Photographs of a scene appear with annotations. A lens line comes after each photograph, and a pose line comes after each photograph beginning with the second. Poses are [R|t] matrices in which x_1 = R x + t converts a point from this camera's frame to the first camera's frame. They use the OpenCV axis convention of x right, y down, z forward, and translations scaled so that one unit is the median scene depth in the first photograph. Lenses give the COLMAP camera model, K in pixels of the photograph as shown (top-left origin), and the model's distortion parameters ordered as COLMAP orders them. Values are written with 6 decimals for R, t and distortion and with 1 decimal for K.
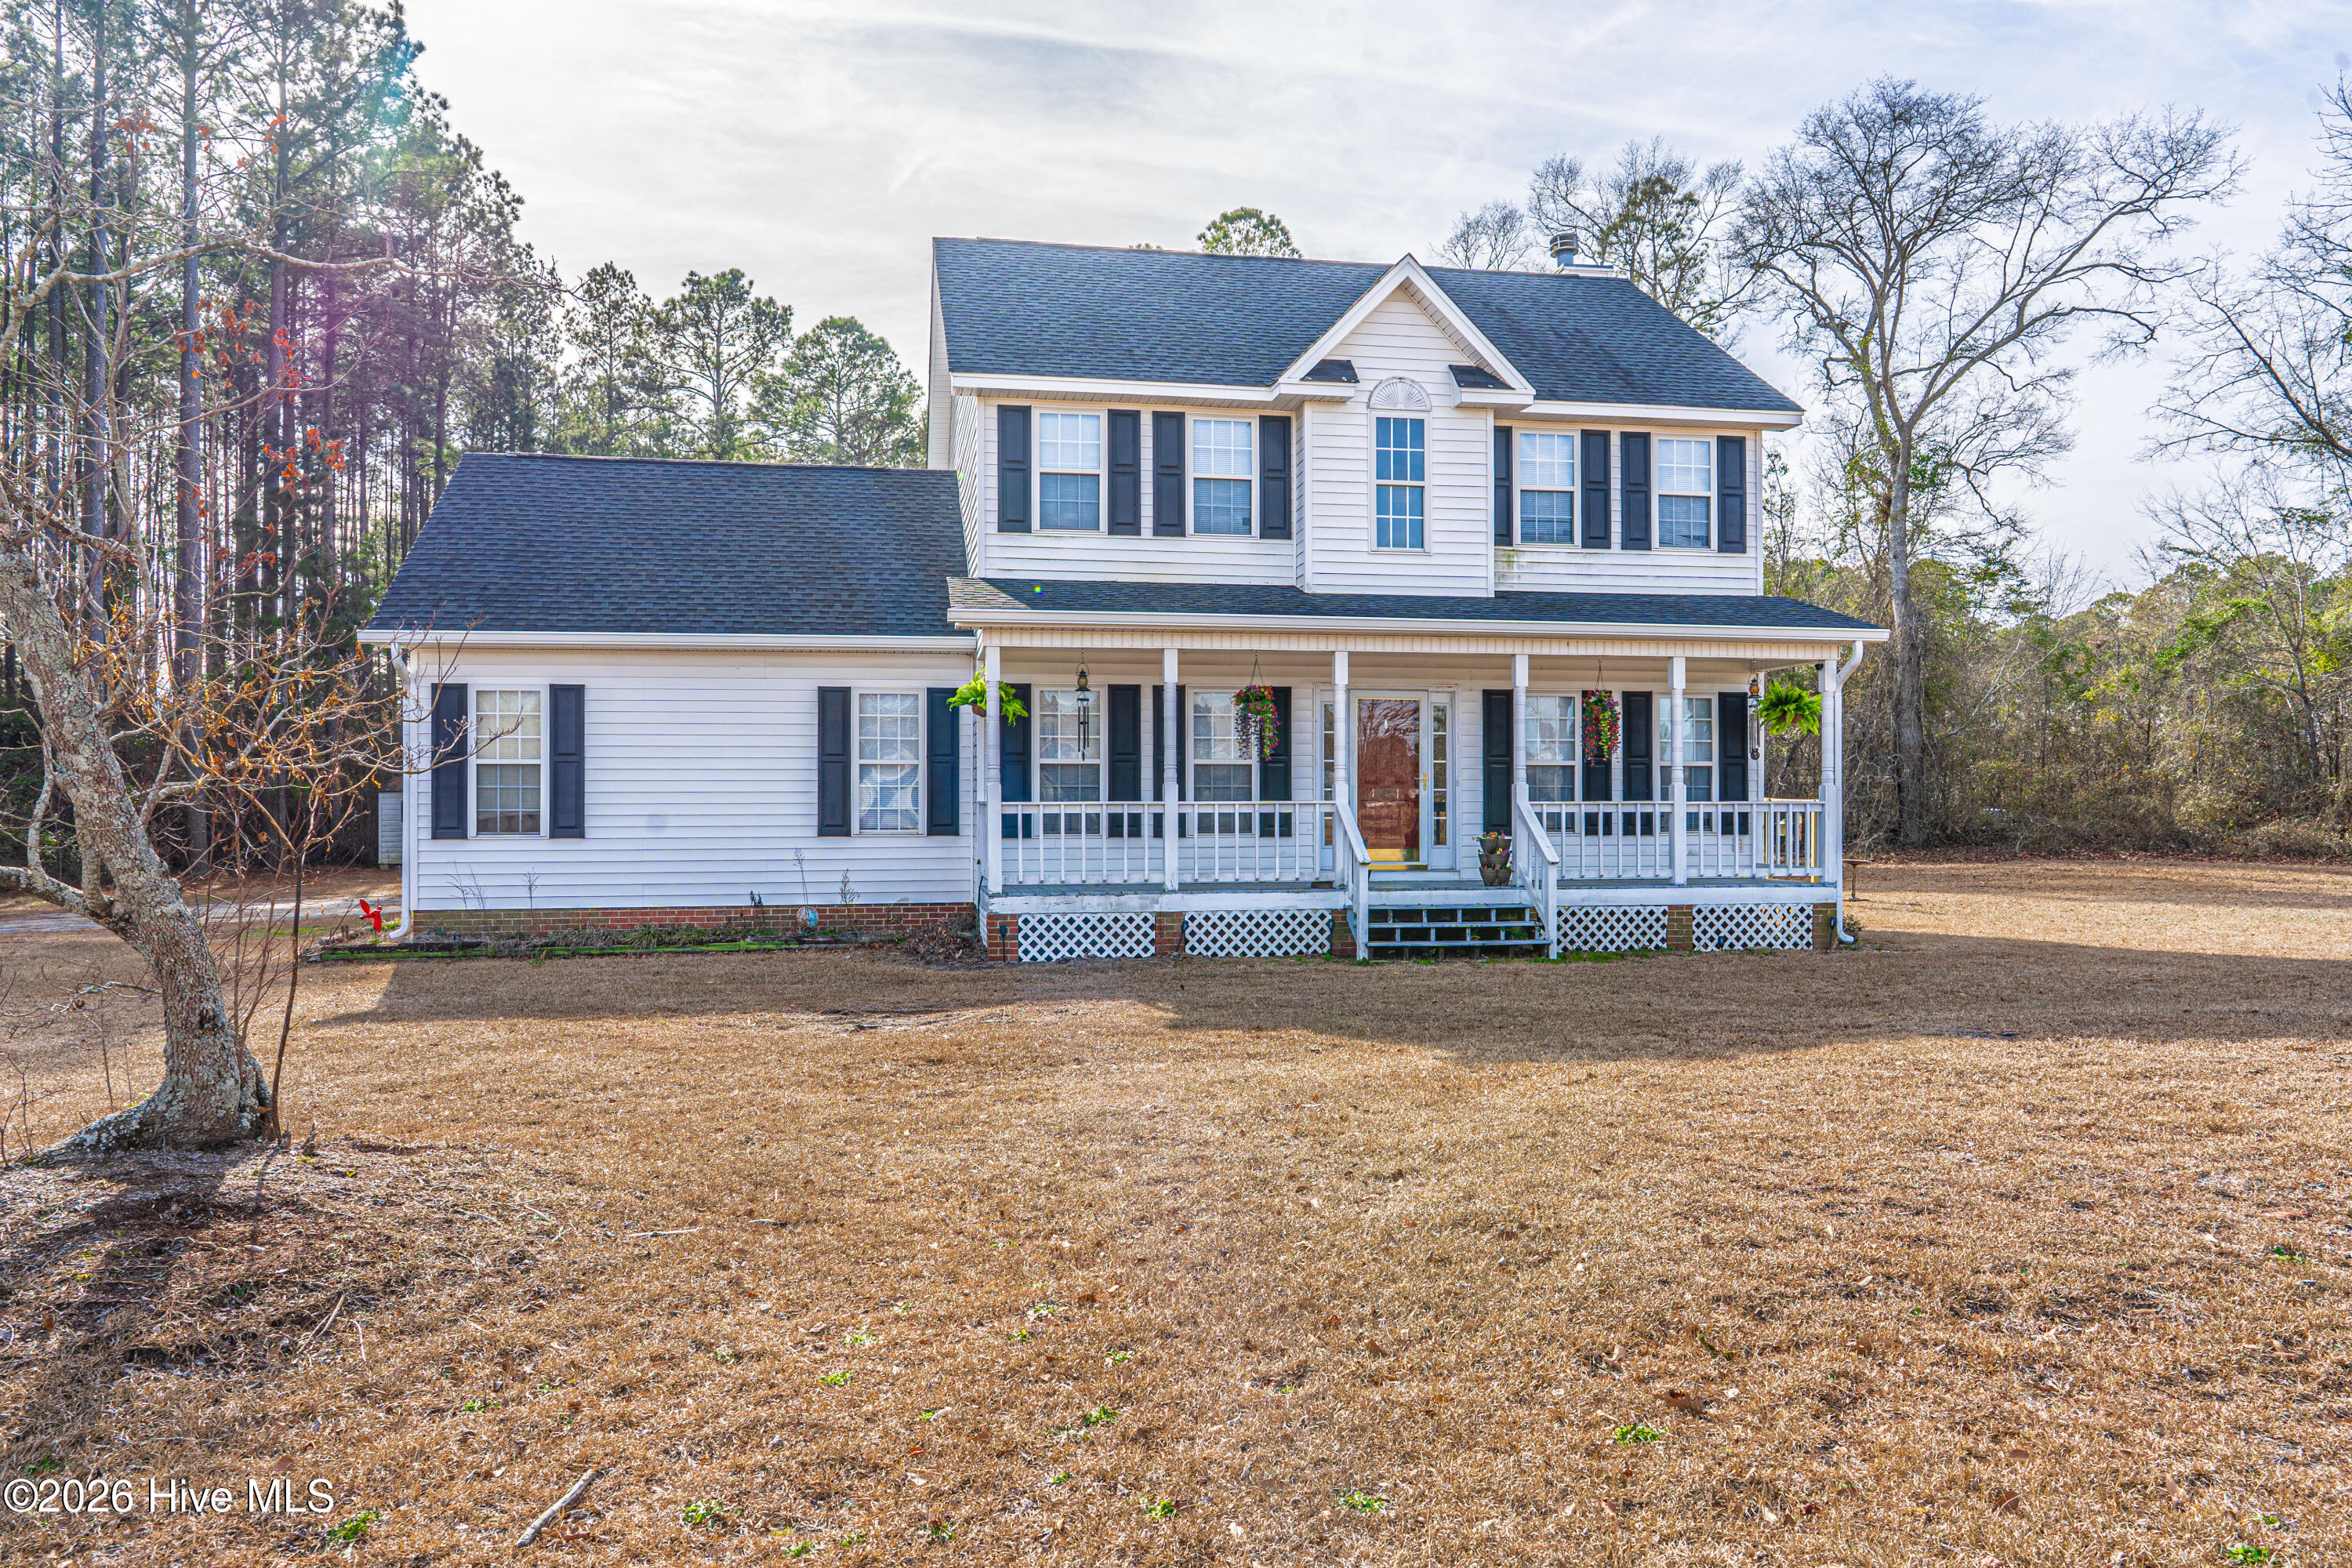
lens RADIAL K [[1608.5, 0, 1210.3], [0, 1608.5, 787.8], [0, 0, 1]] dist [0.001977, 0.003836]
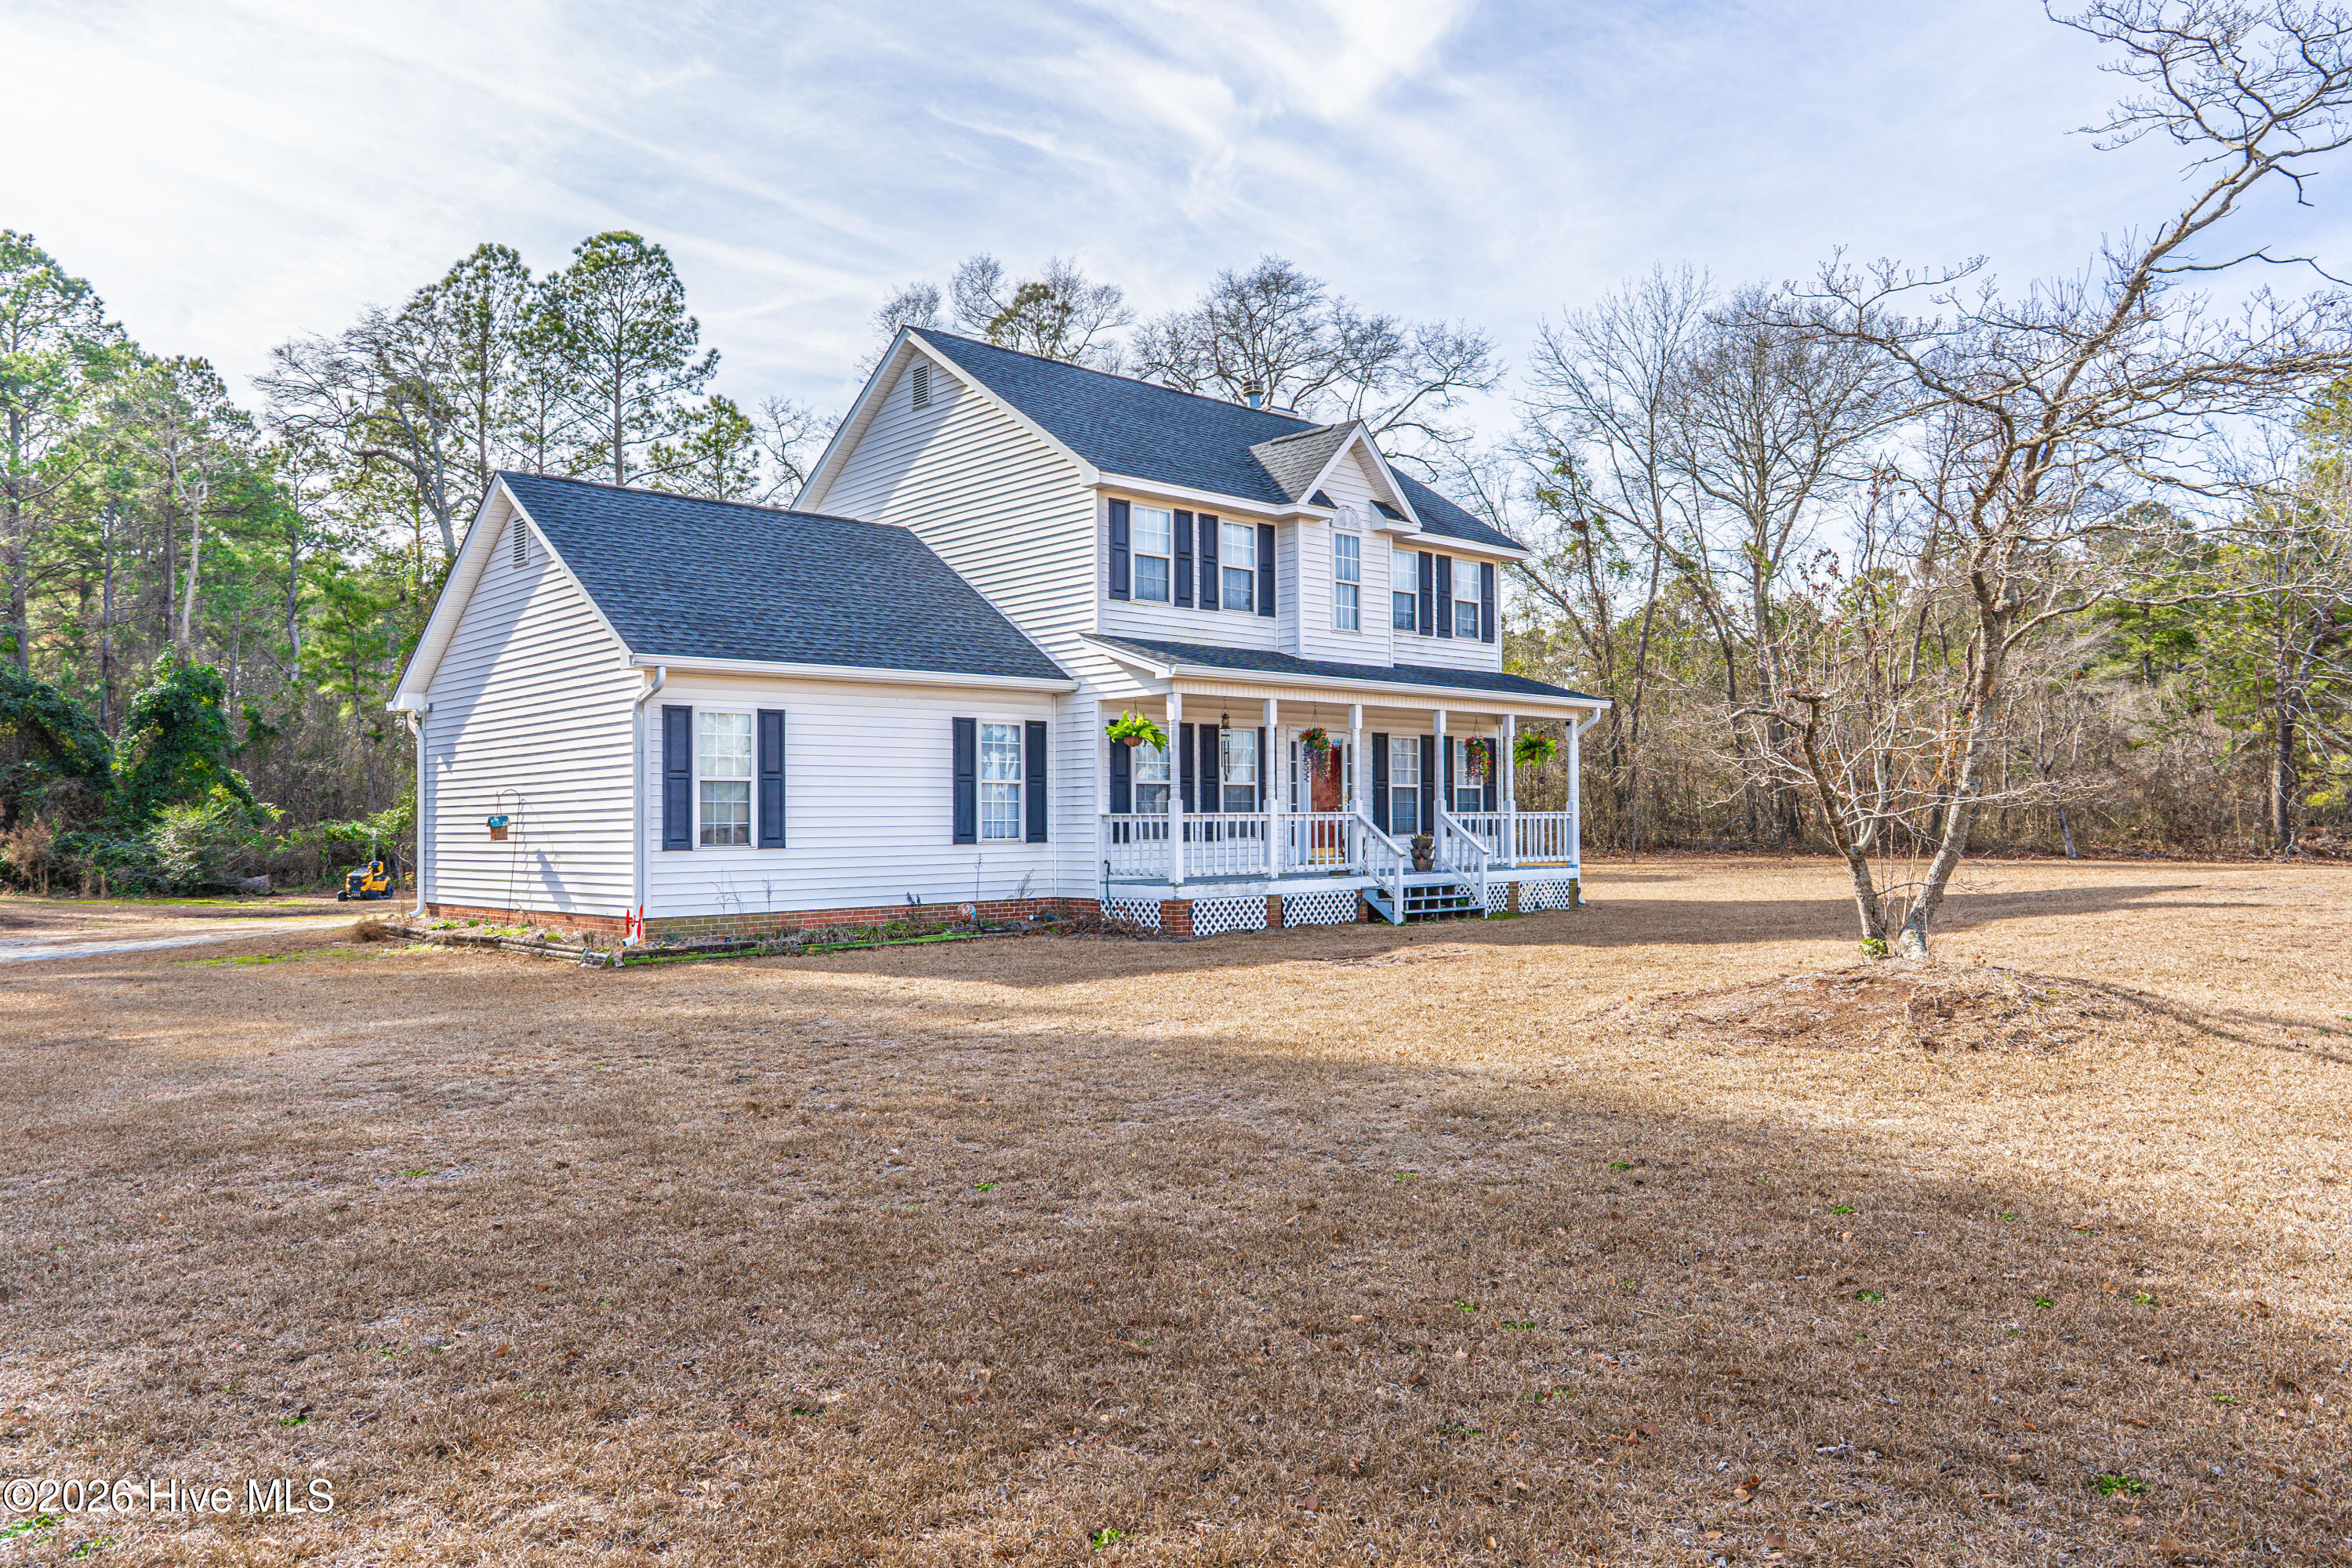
lens RADIAL K [[1580.0, 0, 1184.4], [0, 1580.0, 787.4], [0, 0, 1]] dist [0.013483, 0.006671]
pose [[0.842808, 0.004956, 0.538191, -0.736355], [0.001366, 0.999935, -0.011348, 0.002074], [-0.538212, 0.010299, 0.842747, -0.068347]]
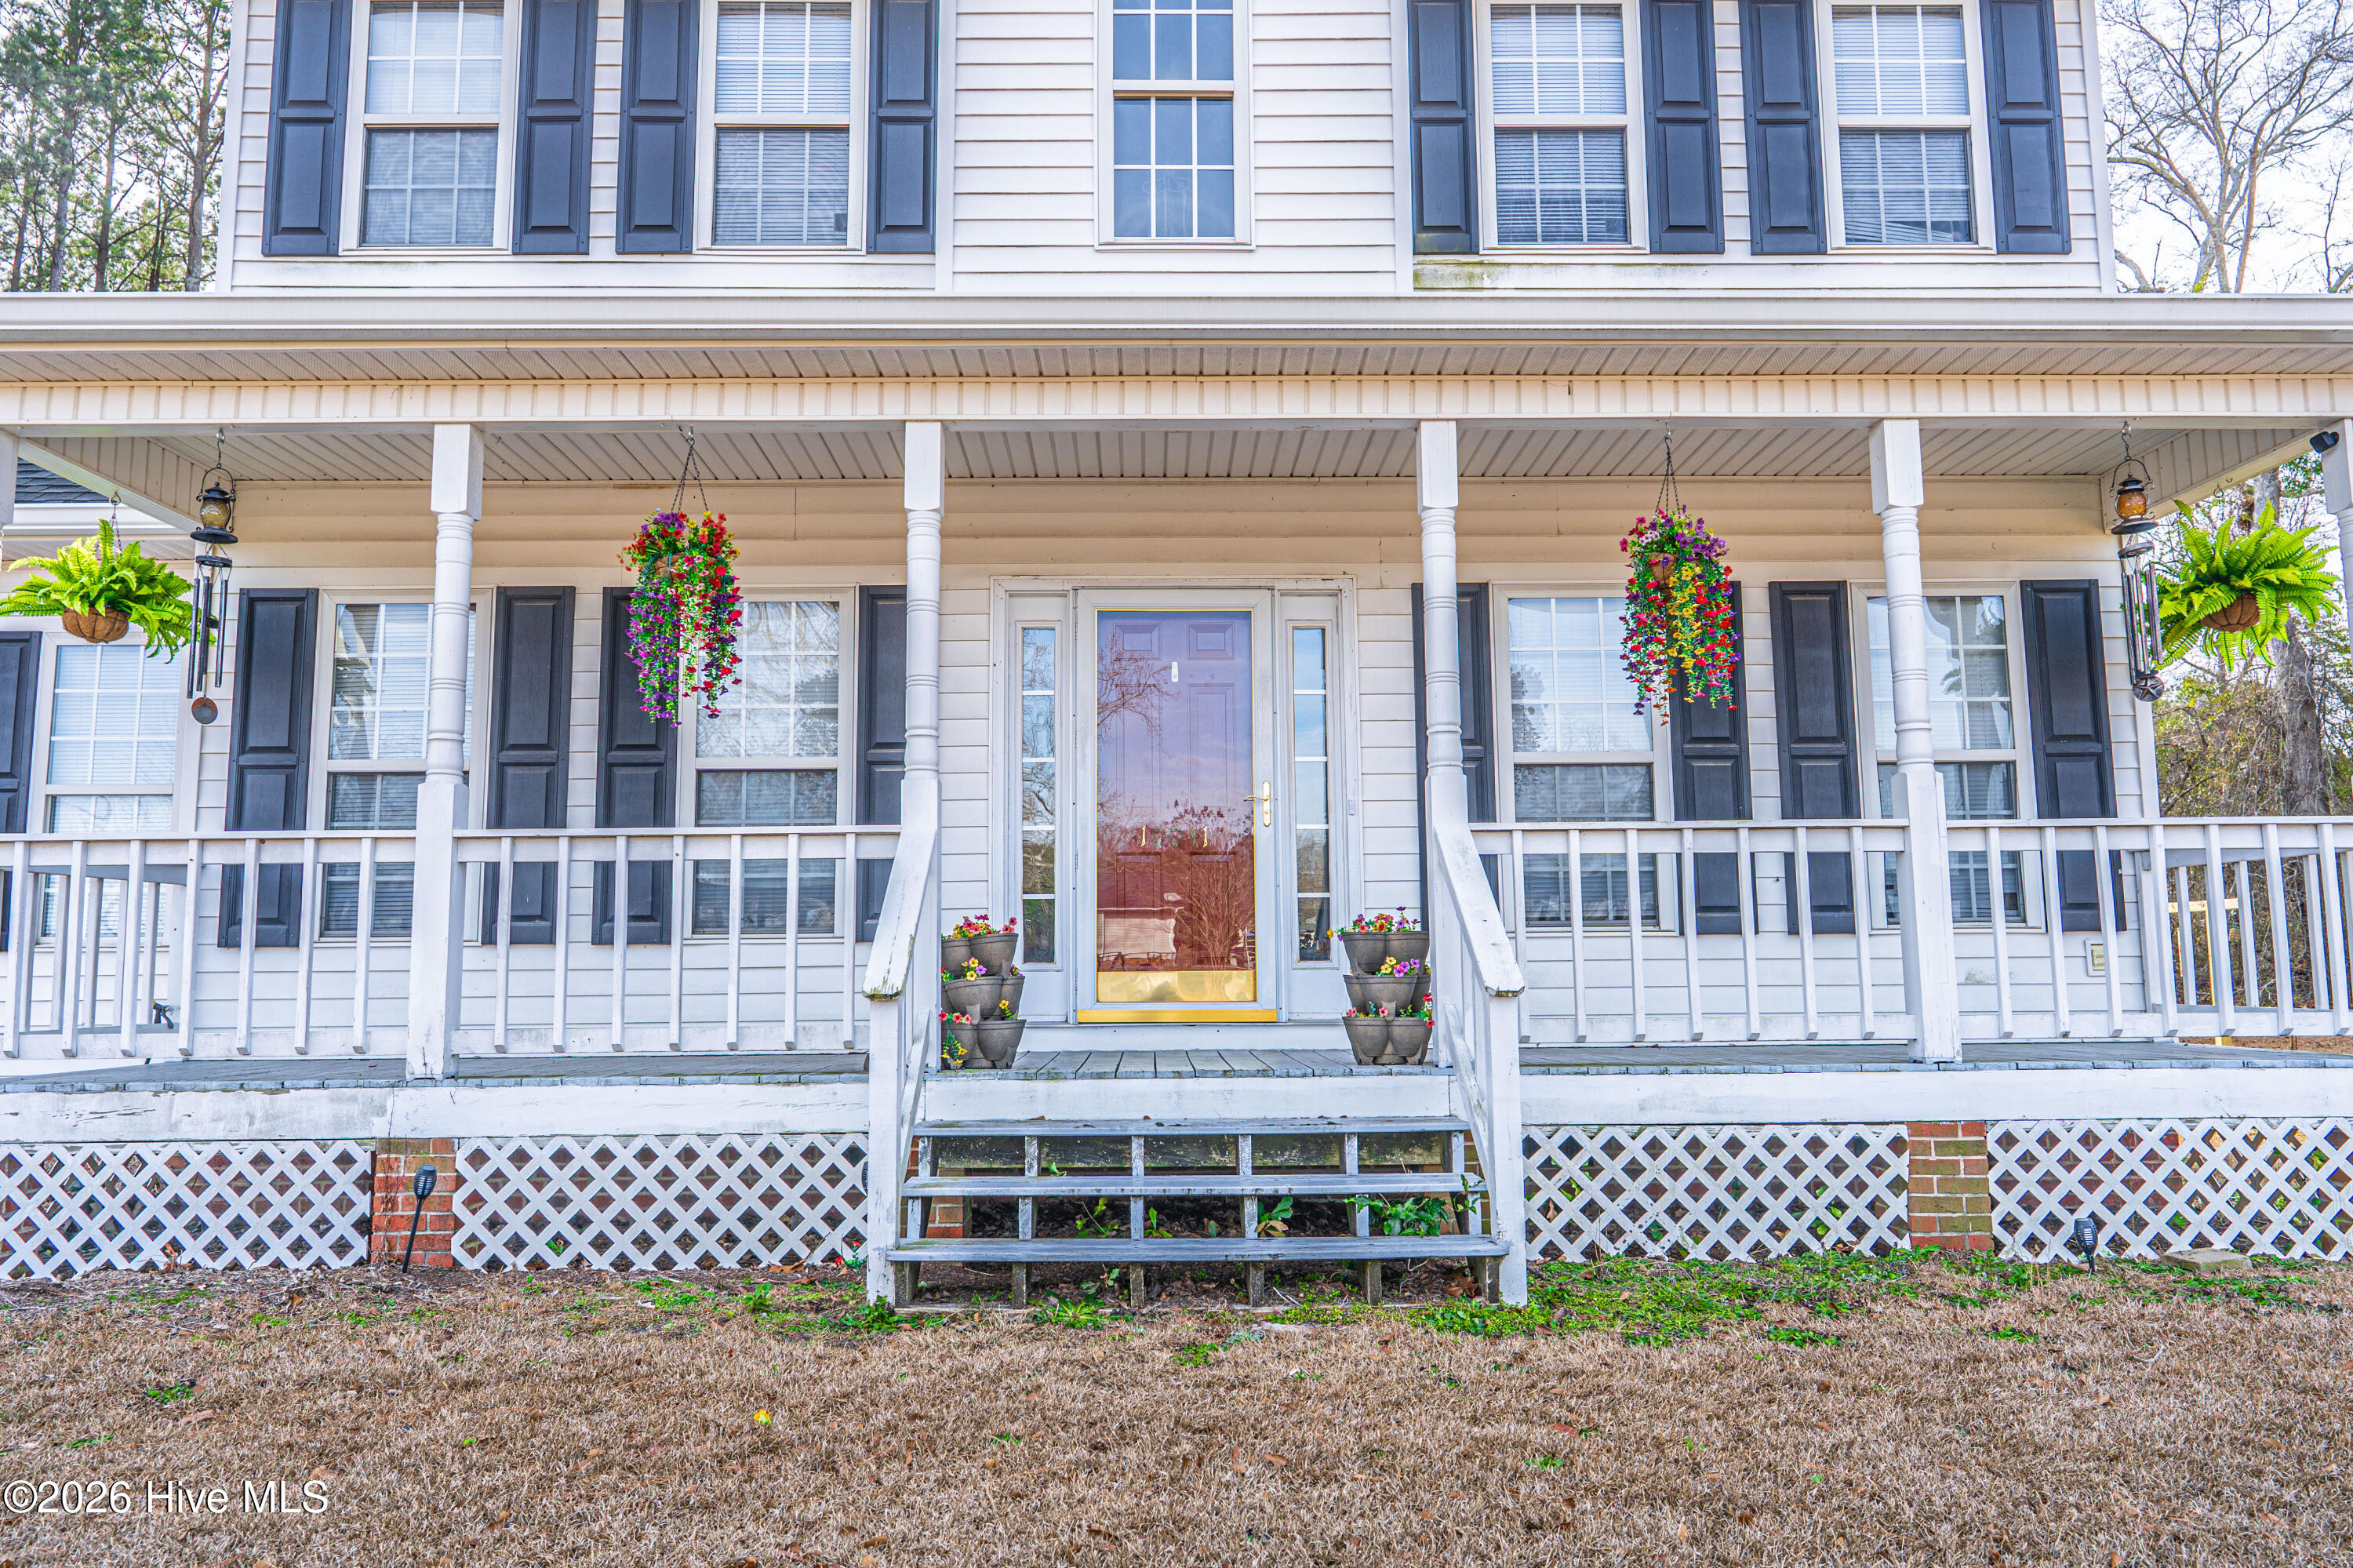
lens RADIAL K [[1562.3, 0, 1201.2], [0, 1562.3, 791.5], [0, 0, 1]] dist [0.000919, 0.000726]
pose [[0.985208, -0.028505, -0.168977, 0.190422], [0.010420, 0.994209, -0.106960, 0.036362], [0.171047, 0.103617, 0.979799, 0.628005]]
